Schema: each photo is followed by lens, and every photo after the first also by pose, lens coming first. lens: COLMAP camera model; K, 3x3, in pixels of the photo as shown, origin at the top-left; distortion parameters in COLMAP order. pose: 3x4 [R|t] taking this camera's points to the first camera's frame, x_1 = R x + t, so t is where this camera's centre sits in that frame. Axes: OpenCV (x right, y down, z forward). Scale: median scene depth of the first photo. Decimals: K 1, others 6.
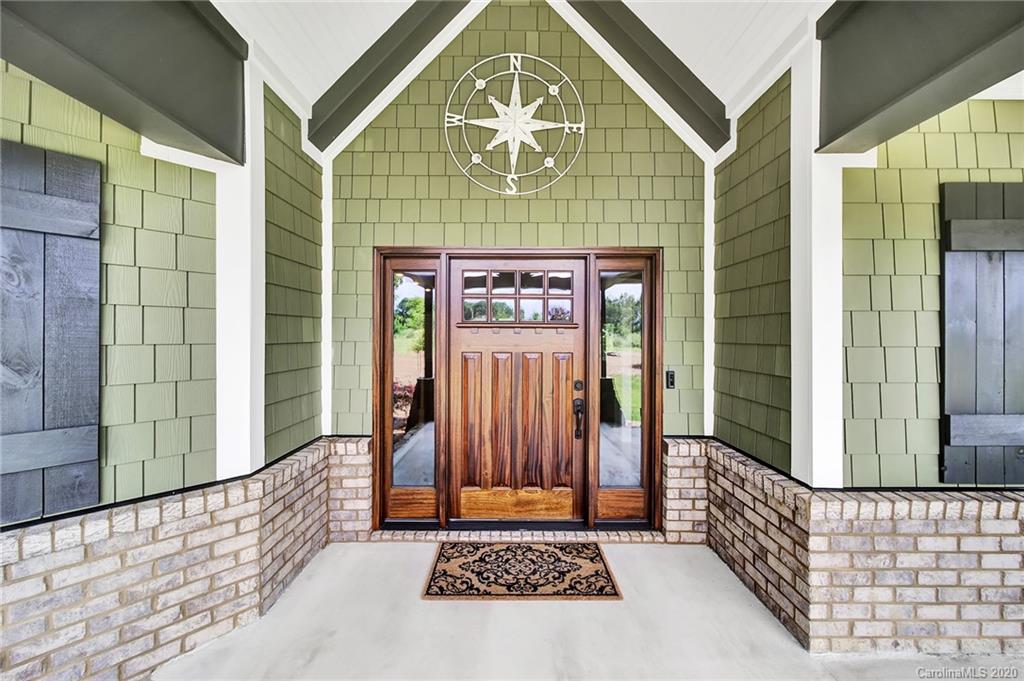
lens RADIAL K [[358.4, 0, 509.0], [0, 358.4, 337.3], [0, 0, 1]] dist [-0.001069, -0.000694]
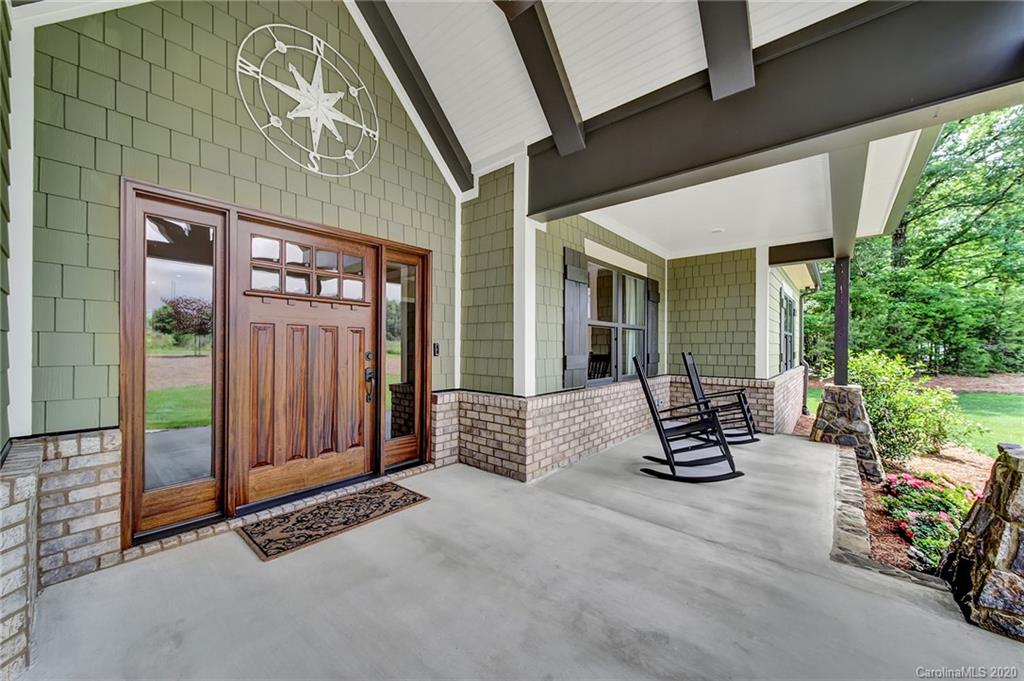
lens RADIAL K [[358.4, 0, 513.2], [0, 358.4, 340.9], [0, 0, 1]] dist [-0.001069, -0.000694]
pose [[0.658983, 0.004861, 0.752142, -0.407420], [-0.006450, 0.999979, -0.000811, 0.090918], [-0.752130, -0.004316, 0.659000, -0.121653]]
